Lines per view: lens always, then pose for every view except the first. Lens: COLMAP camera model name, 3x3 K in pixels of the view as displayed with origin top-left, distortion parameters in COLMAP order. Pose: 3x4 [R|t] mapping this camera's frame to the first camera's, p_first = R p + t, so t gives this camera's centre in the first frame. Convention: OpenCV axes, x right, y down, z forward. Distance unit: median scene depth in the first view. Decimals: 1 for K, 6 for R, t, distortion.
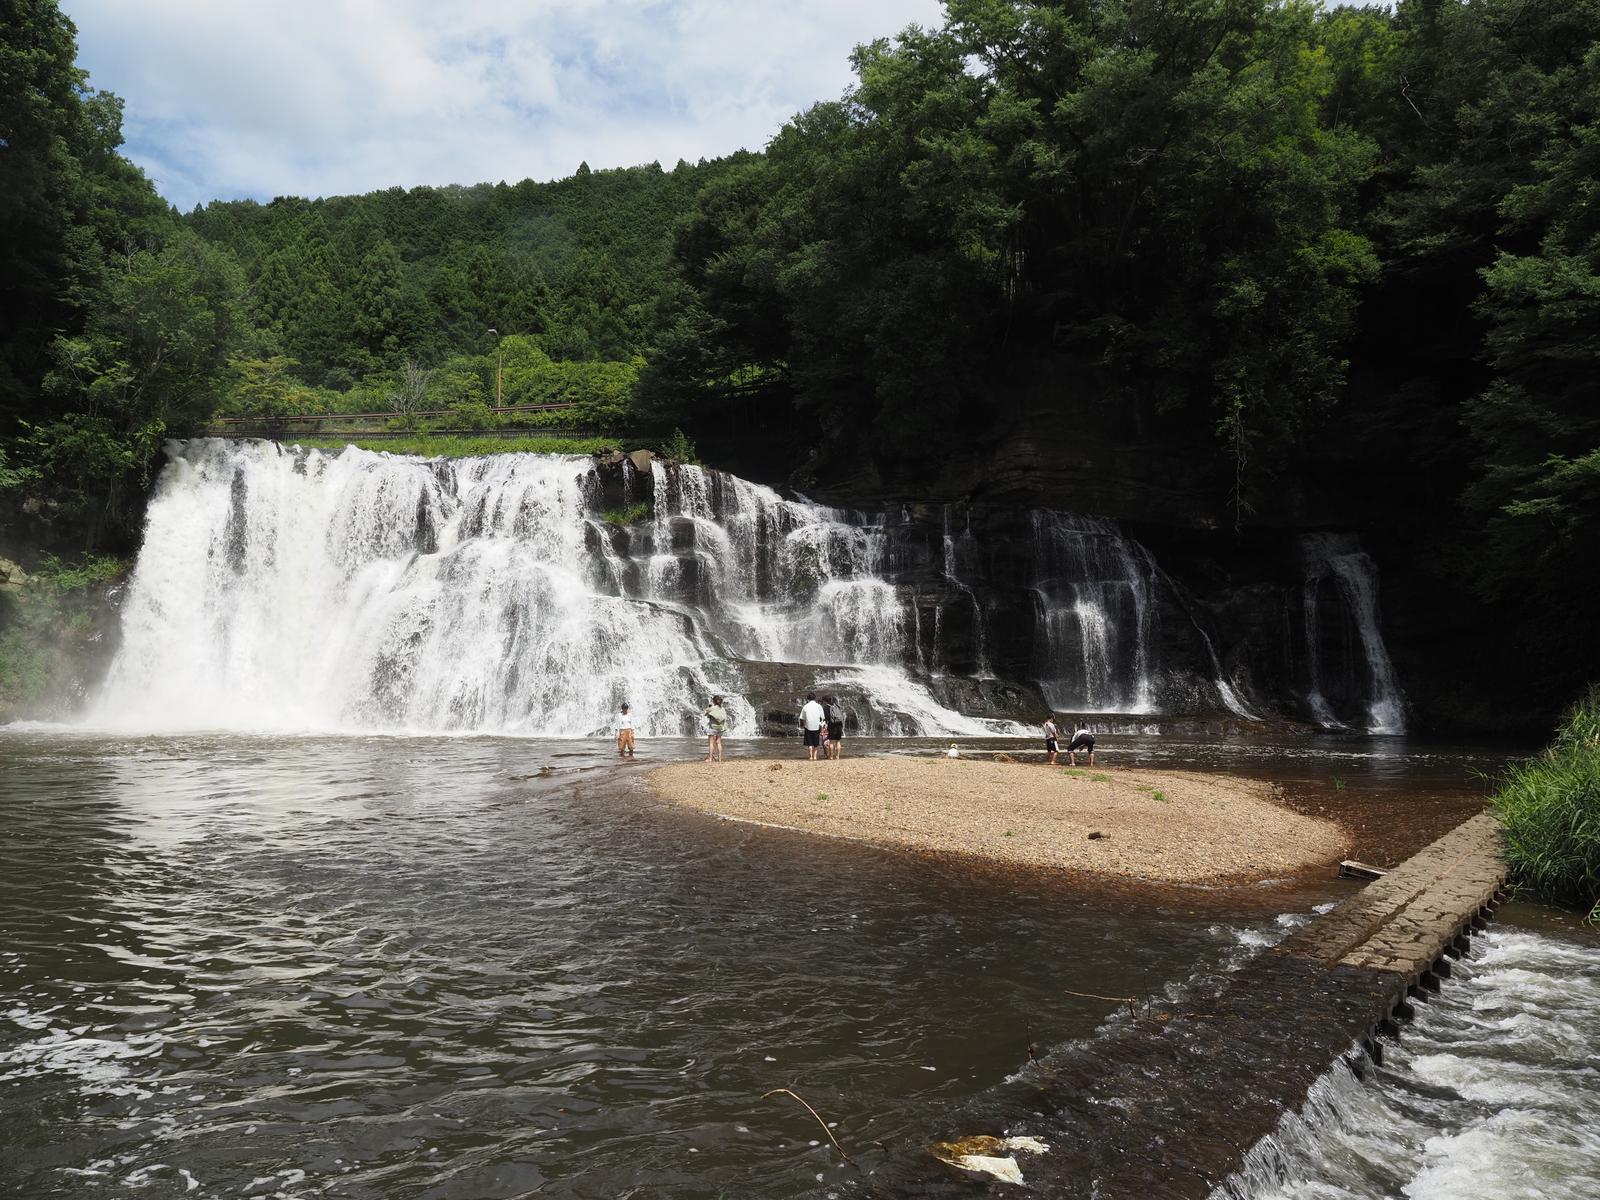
lens RADIAL K [[1164.3, 0, 800.0], [0, 1164.3, 600.0], [0, 0, 1]] dist [-0.030322, 0.011777]
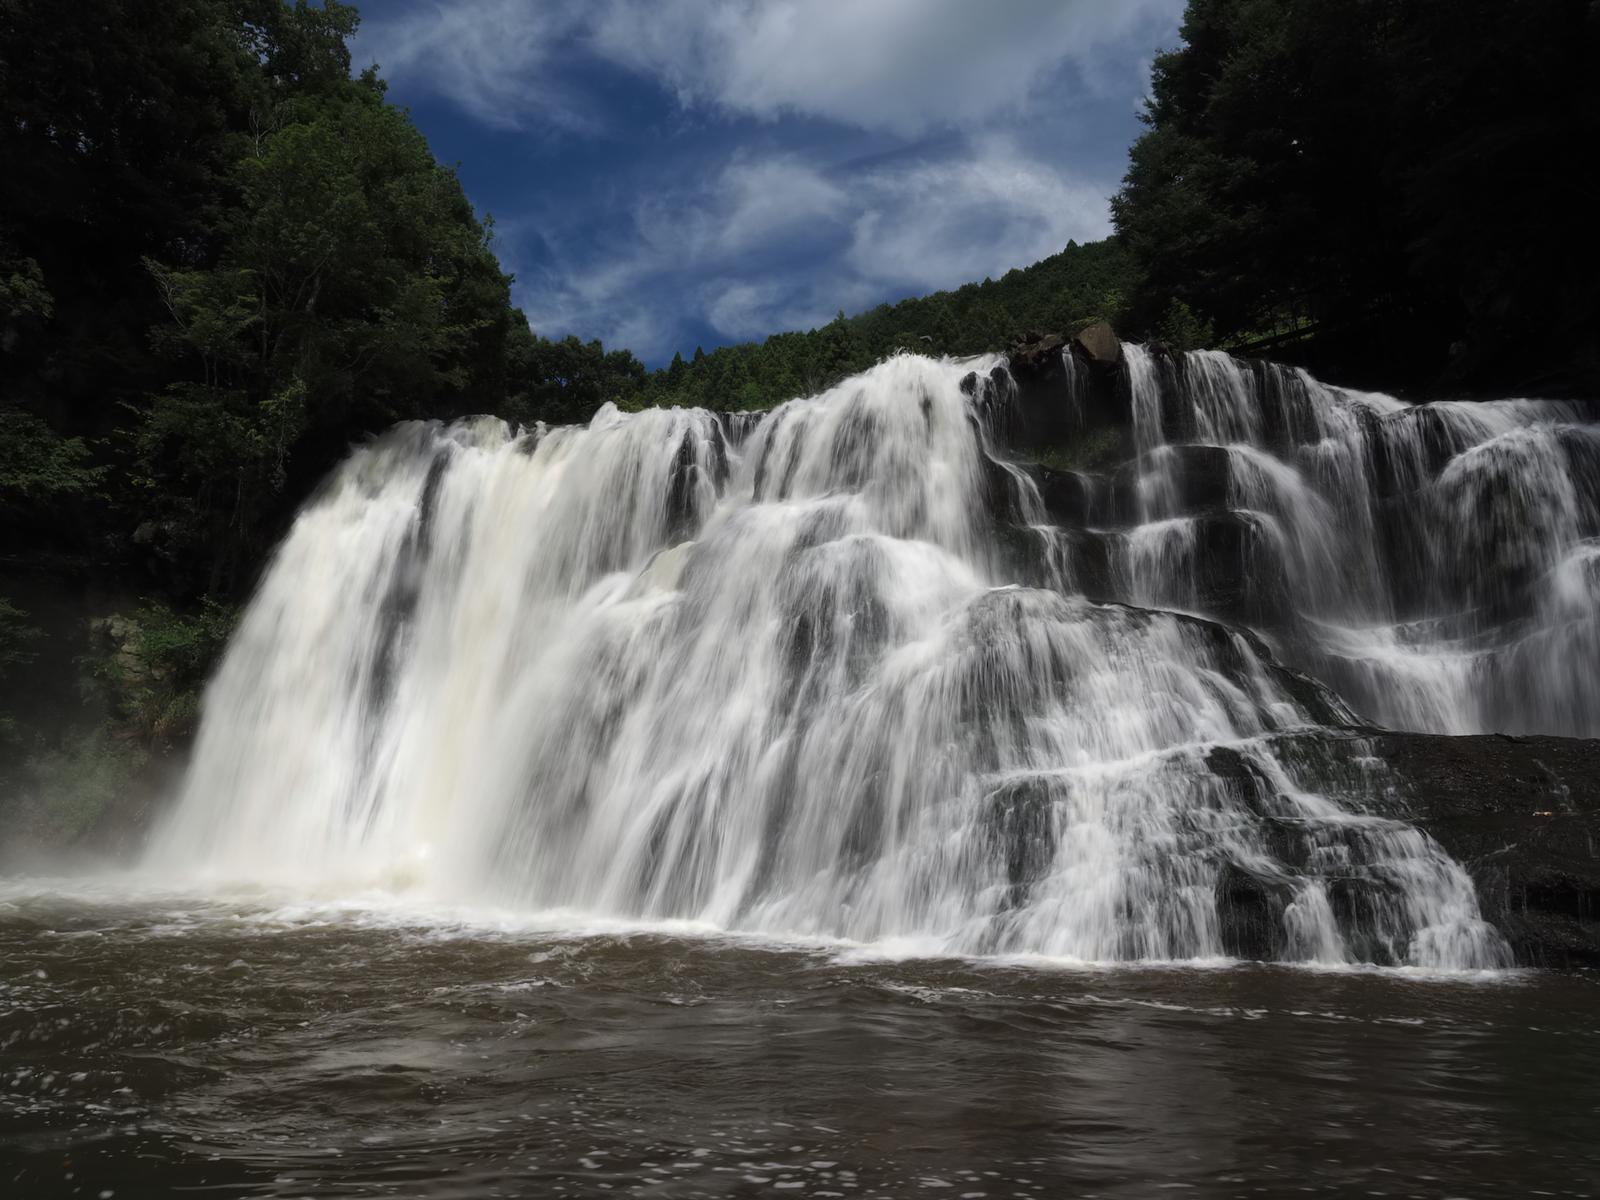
lens RADIAL K [[1164.3, 0, 800.0], [0, 1164.3, 600.0], [0, 0, 1]] dist [-0.030322, 0.011777]
pose [[0.900019, -0.084350, -0.427611, -0.048414], [0.036133, 0.992157, -0.119662, 0.040492], [0.434351, 0.092247, 0.896008, 0.495472]]
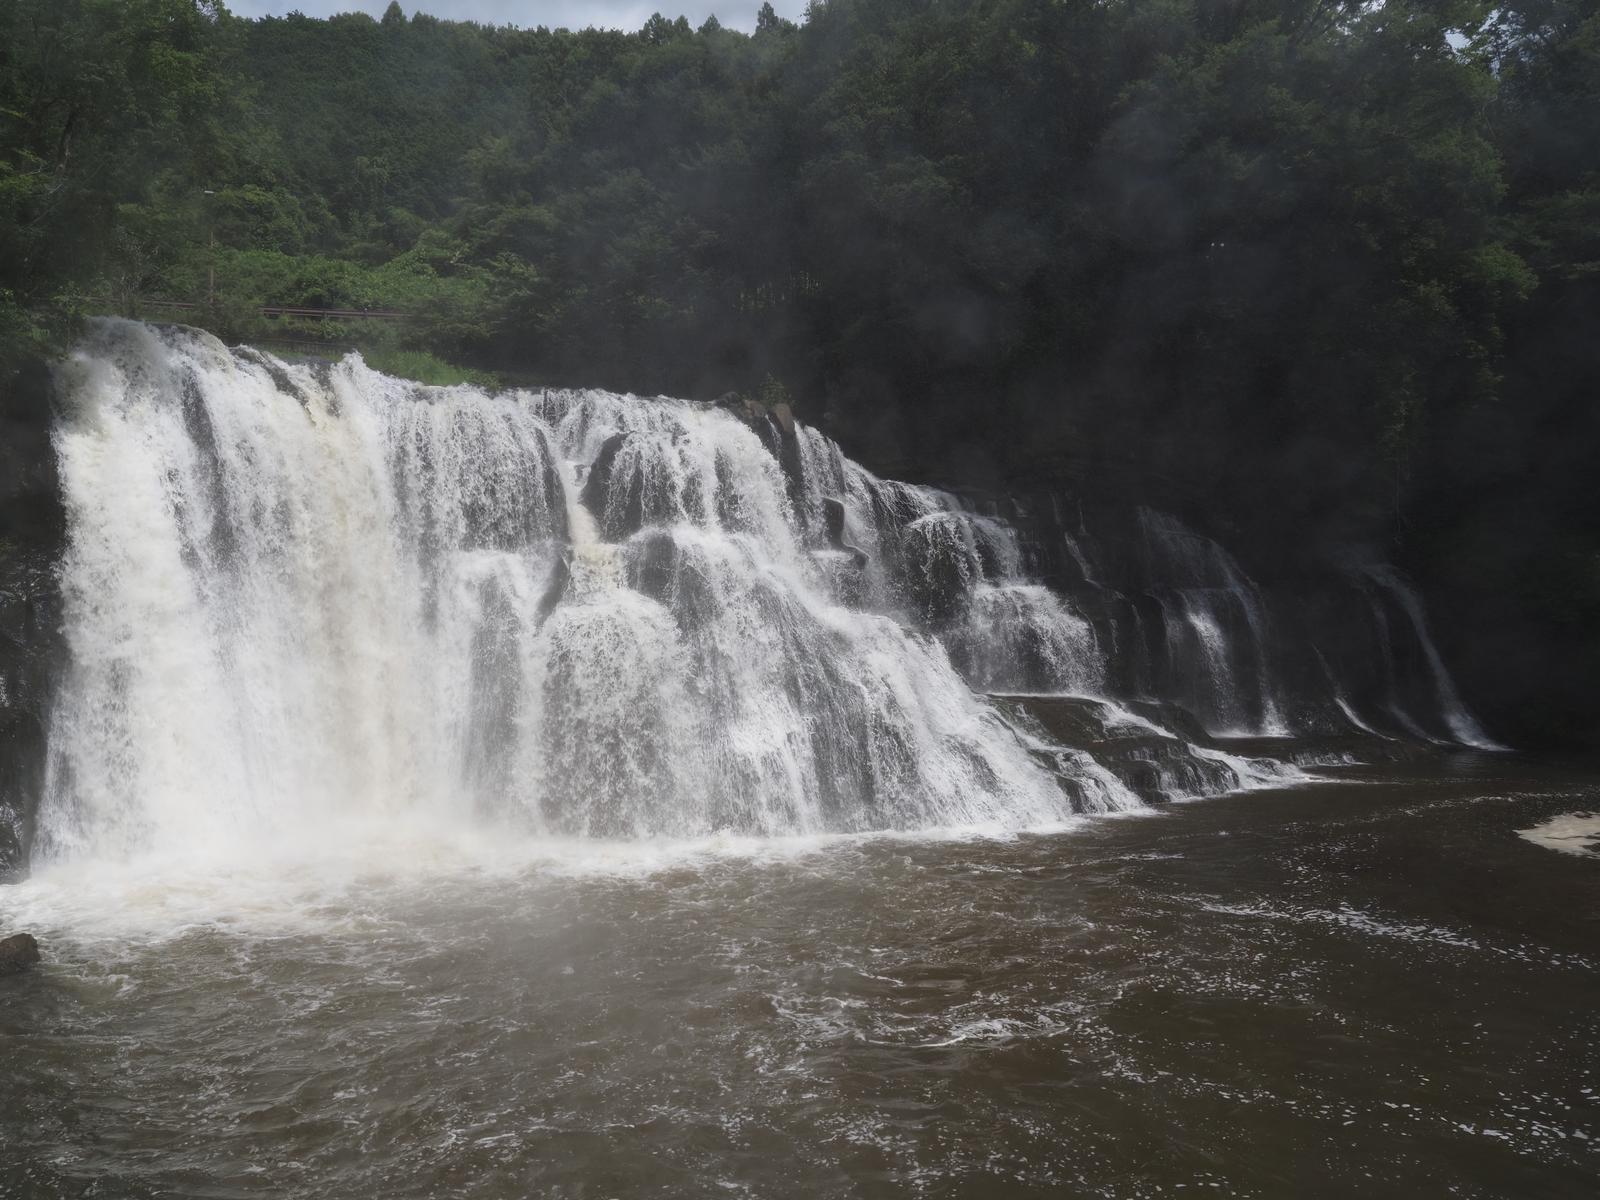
lens RADIAL K [[1164.3, 0, 800.0], [0, 1164.3, 600.0], [0, 0, 1]] dist [-0.030322, 0.011777]
pose [[0.881869, 0.000900, 0.471494, -0.456246], [-0.020491, 0.999126, 0.036419, -0.033281], [-0.471050, -0.041779, 0.881117, 0.348094]]
